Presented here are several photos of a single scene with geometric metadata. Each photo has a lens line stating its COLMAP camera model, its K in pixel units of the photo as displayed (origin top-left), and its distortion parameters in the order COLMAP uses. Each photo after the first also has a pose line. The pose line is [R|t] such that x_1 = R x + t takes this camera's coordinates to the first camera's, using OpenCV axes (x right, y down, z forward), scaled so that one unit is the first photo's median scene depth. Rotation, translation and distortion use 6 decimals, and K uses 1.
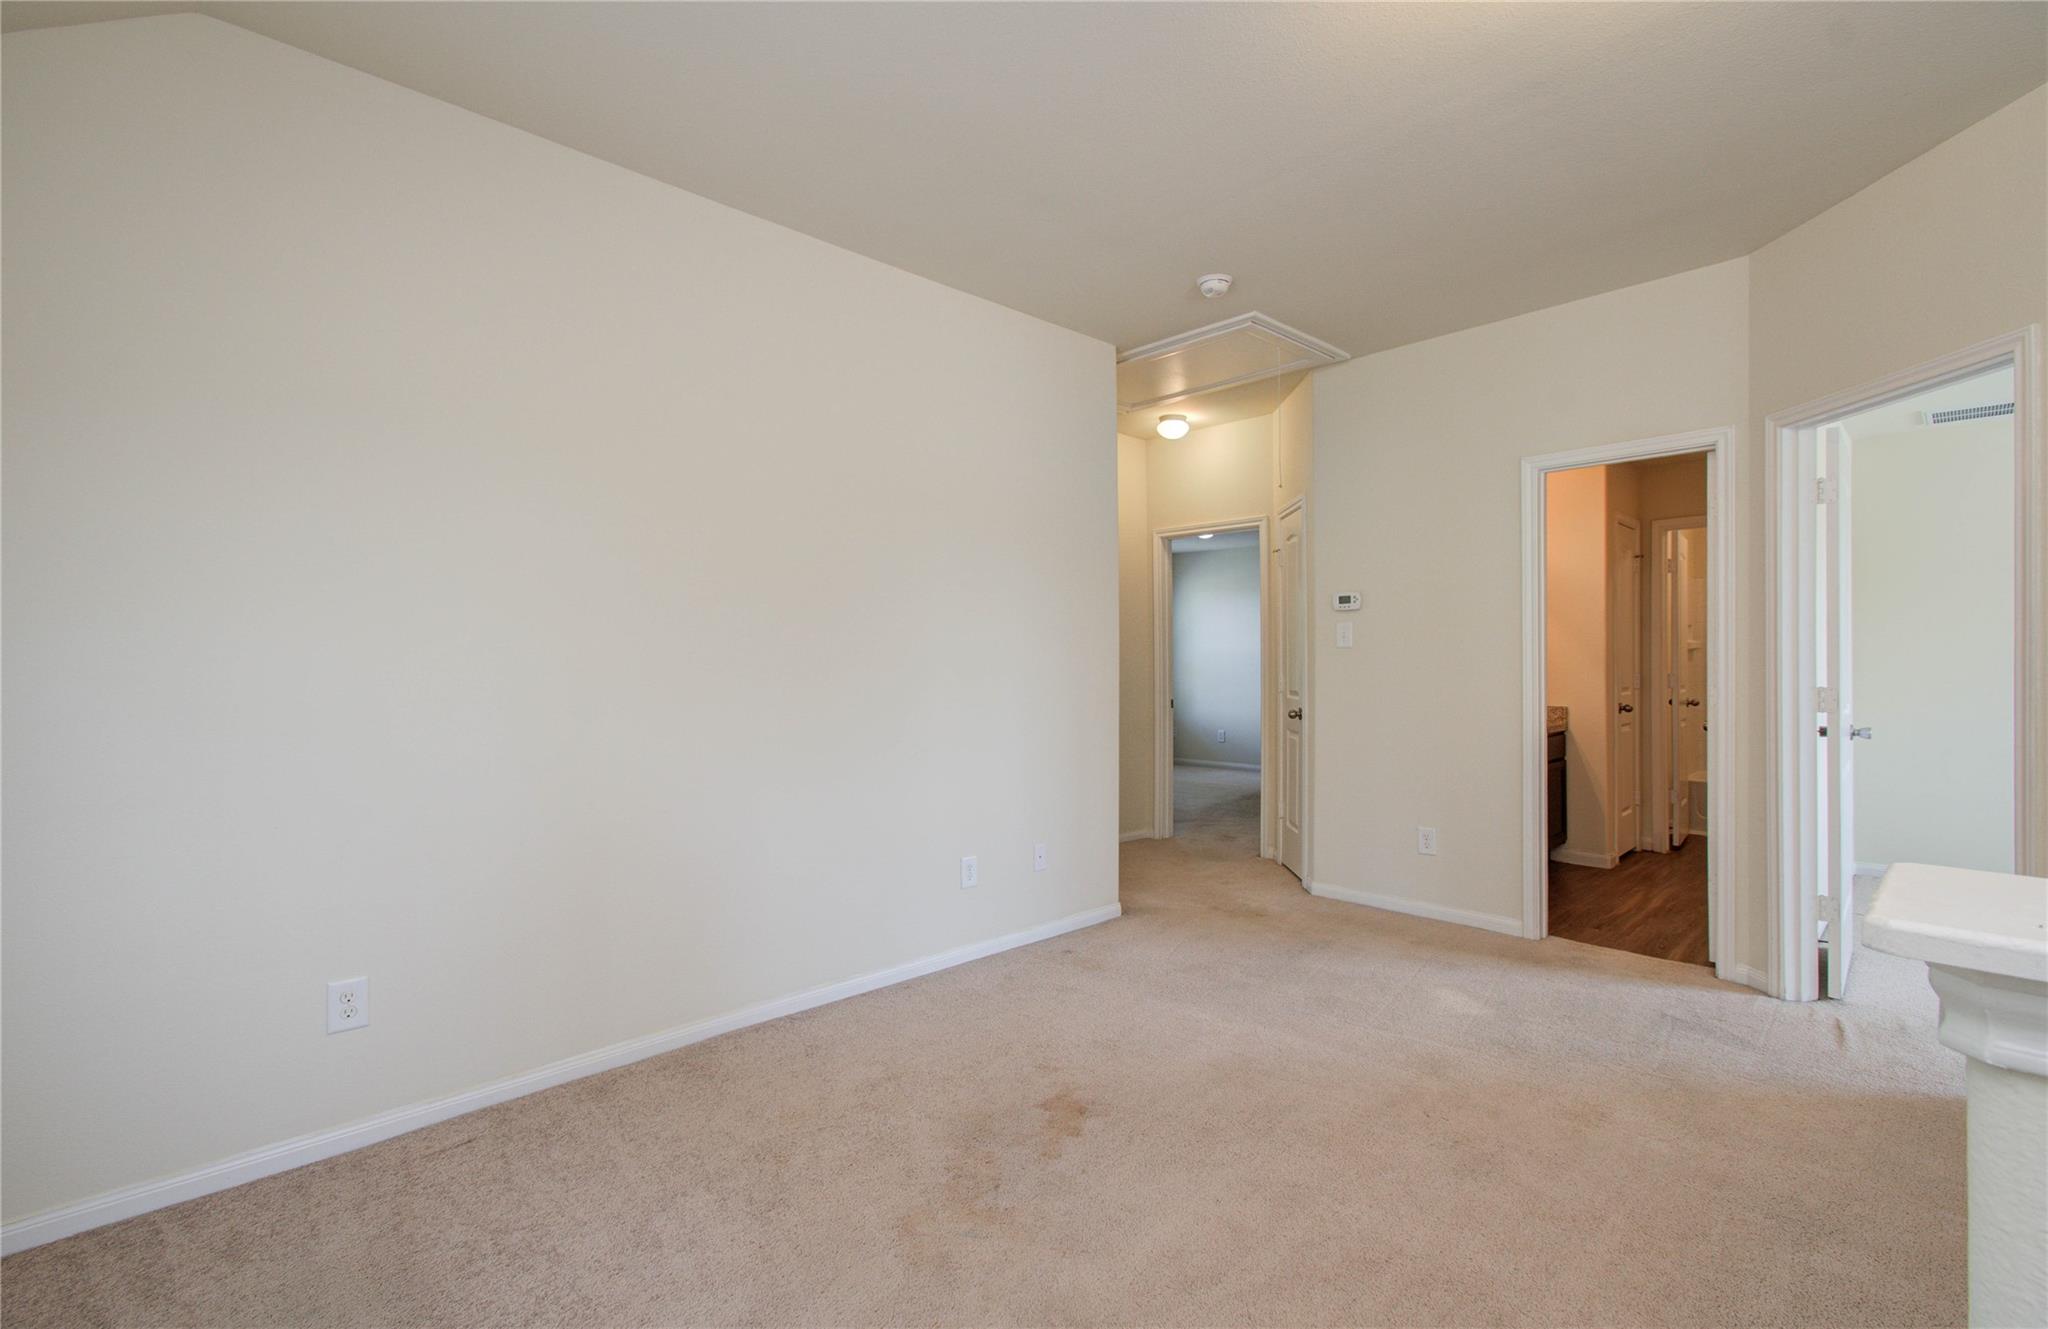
lens RADIAL K [[886.3, 0, 1022.0], [0, 886.3, 658.9], [0, 0, 1]] dist [-0.008089, 0.006732]
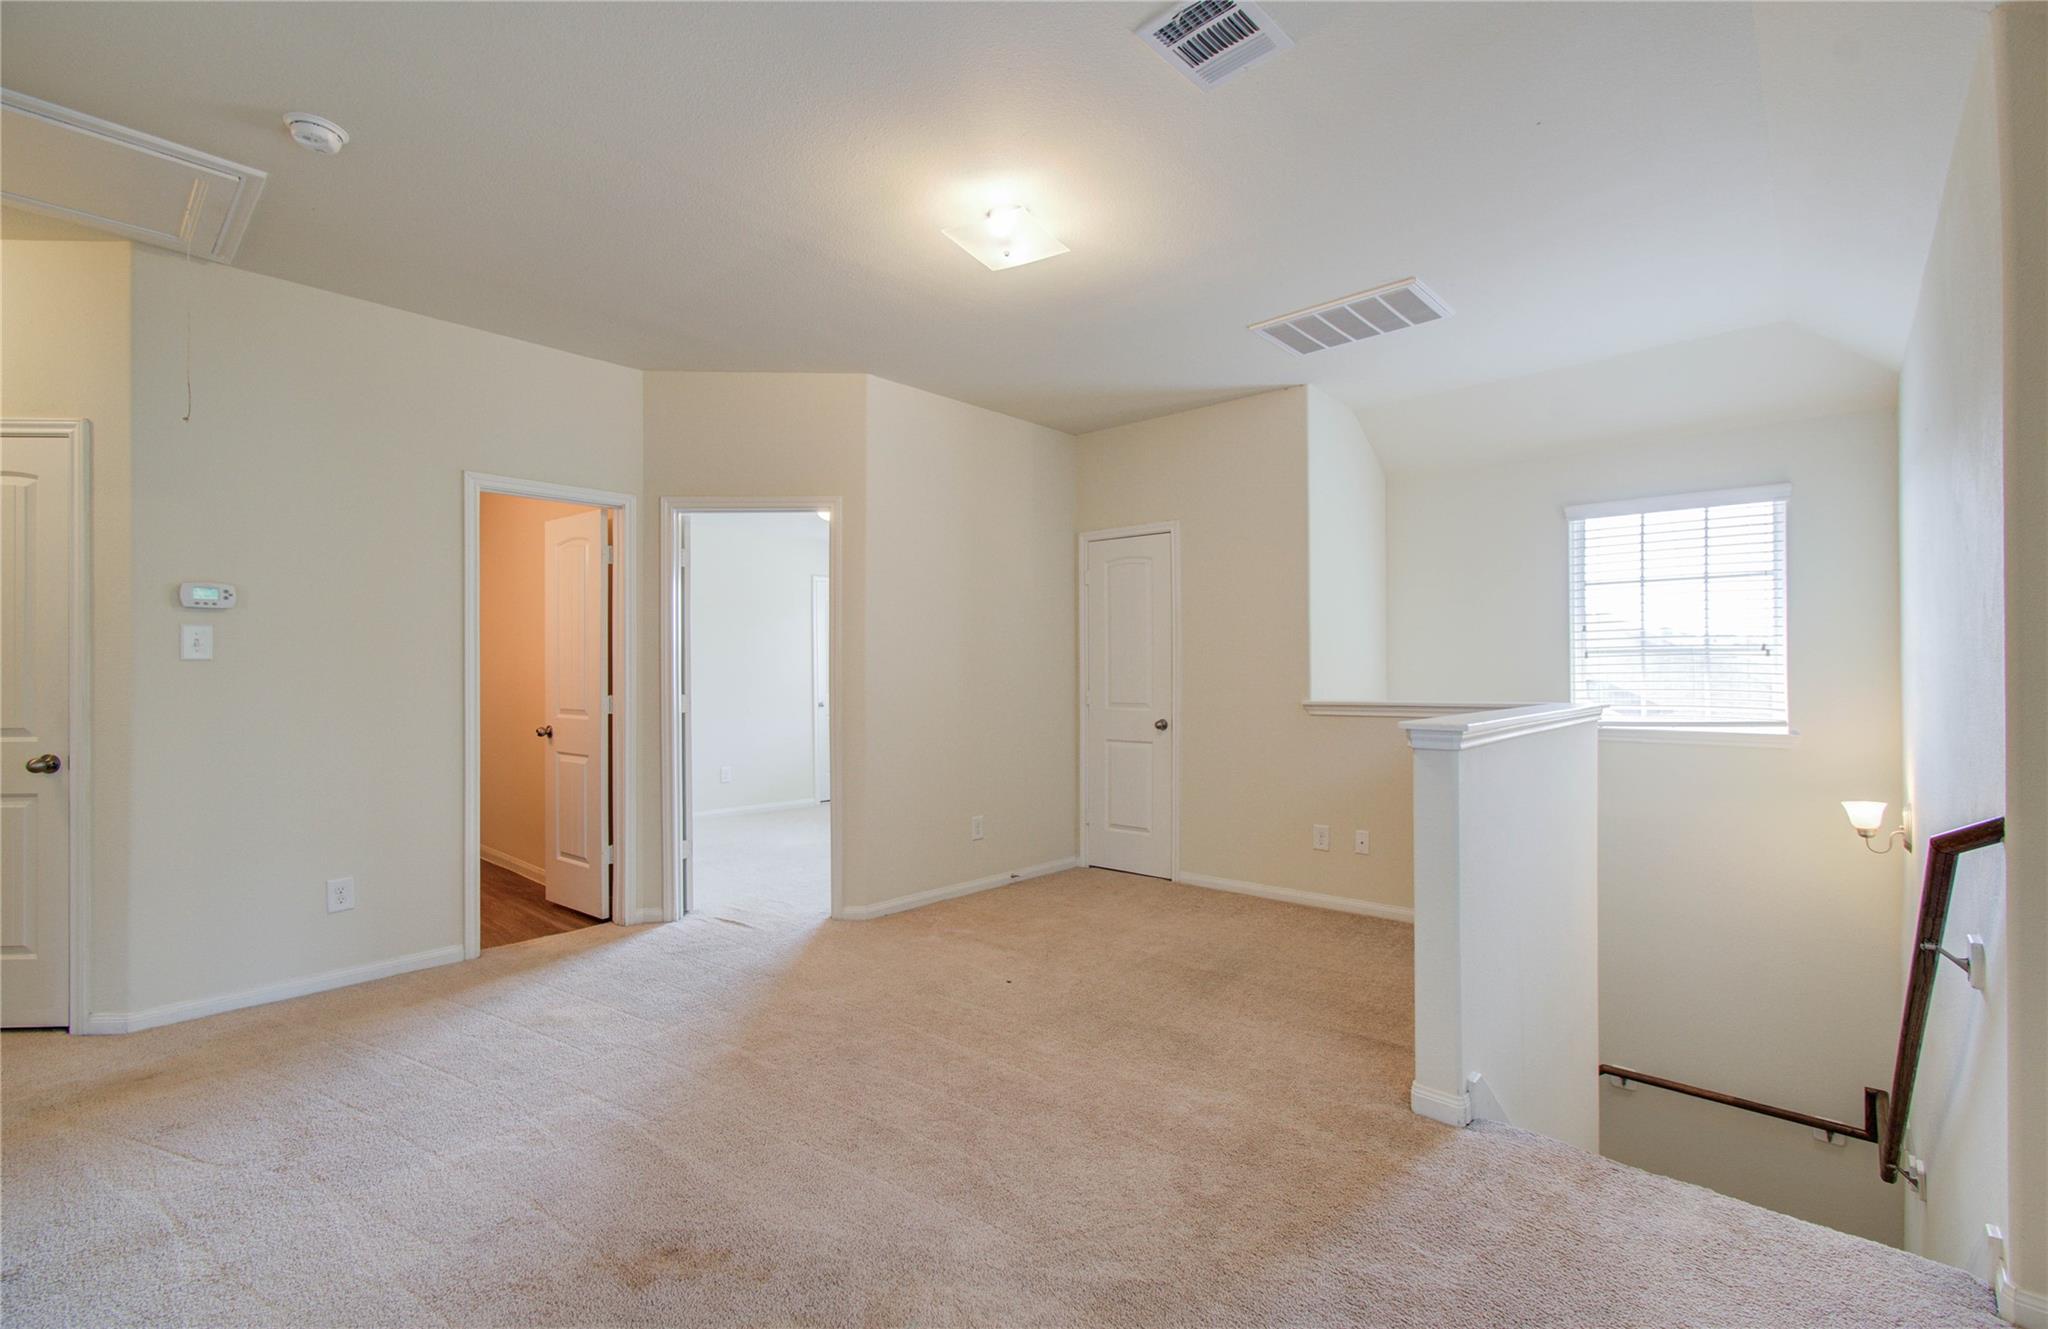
lens RADIAL K [[886.3, 0, 1016.9], [0, 886.3, 660.5], [0, 0, 1]] dist [-0.008089, 0.006732]
pose [[-0.068347, 0.015008, 0.997549, -0.502802], [0.004516, 0.999881, -0.014734, 0.000851], [-0.997651, 0.003497, -0.068406, 0.504364]]
